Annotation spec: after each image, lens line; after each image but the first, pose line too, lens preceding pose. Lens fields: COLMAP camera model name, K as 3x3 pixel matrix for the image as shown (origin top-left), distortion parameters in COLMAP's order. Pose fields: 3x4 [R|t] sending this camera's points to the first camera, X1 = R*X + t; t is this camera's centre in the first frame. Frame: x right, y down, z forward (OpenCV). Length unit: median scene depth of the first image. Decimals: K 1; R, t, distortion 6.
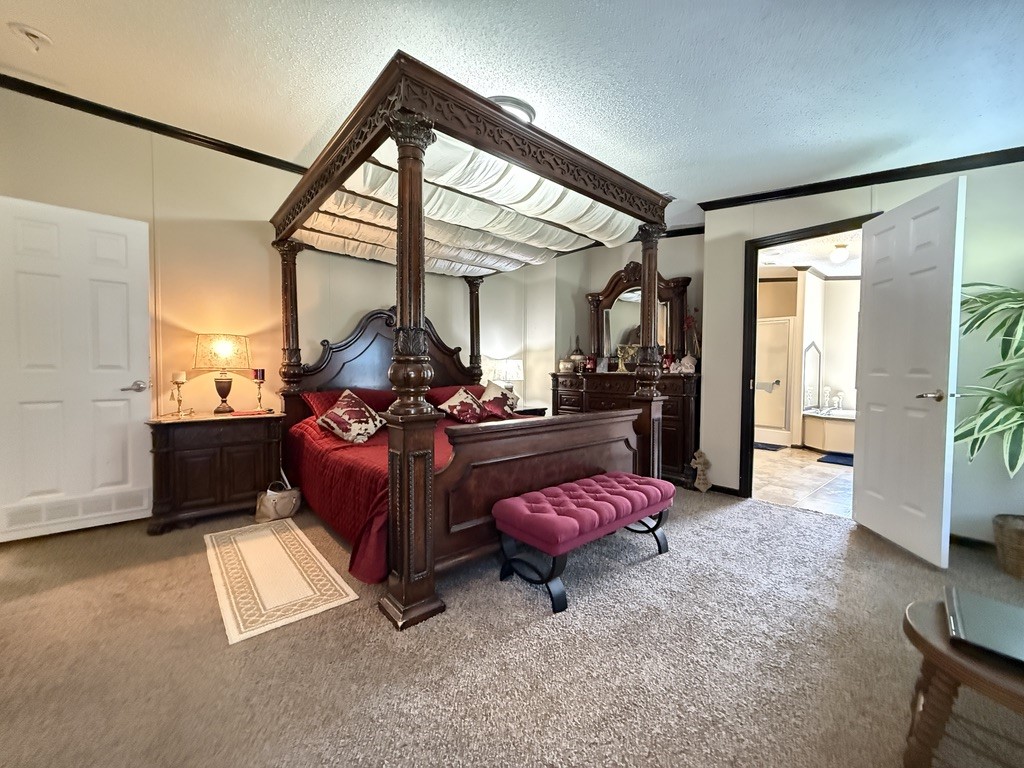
lens RADIAL K [[407.9, 0, 509.8], [0, 407.9, 383.0], [0, 0, 1]] dist [0.001200, -0.000078]
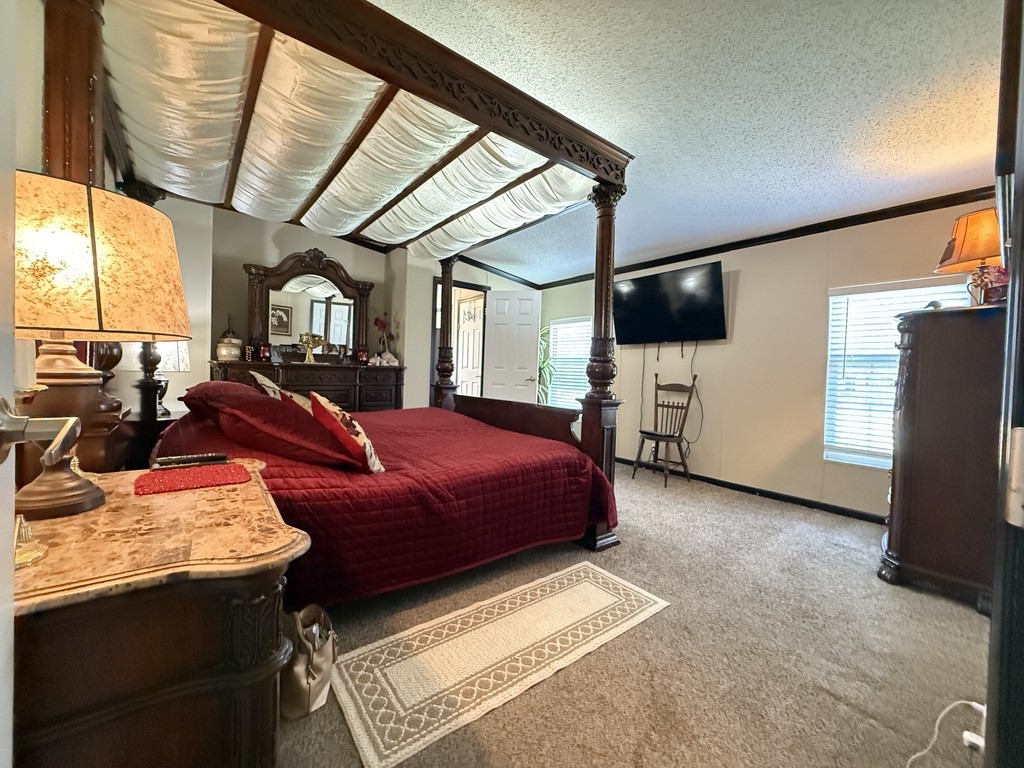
lens RADIAL K [[407.9, 0, 509.8], [0, 407.9, 383.0], [0, 0, 1]] dist [0.001200, -0.000078]
pose [[0.050075, -0.032005, 0.998233, -0.857928], [-0.001527, 0.999483, 0.032121, -0.014156], [-0.998744, -0.003133, 0.050000, 0.648209]]
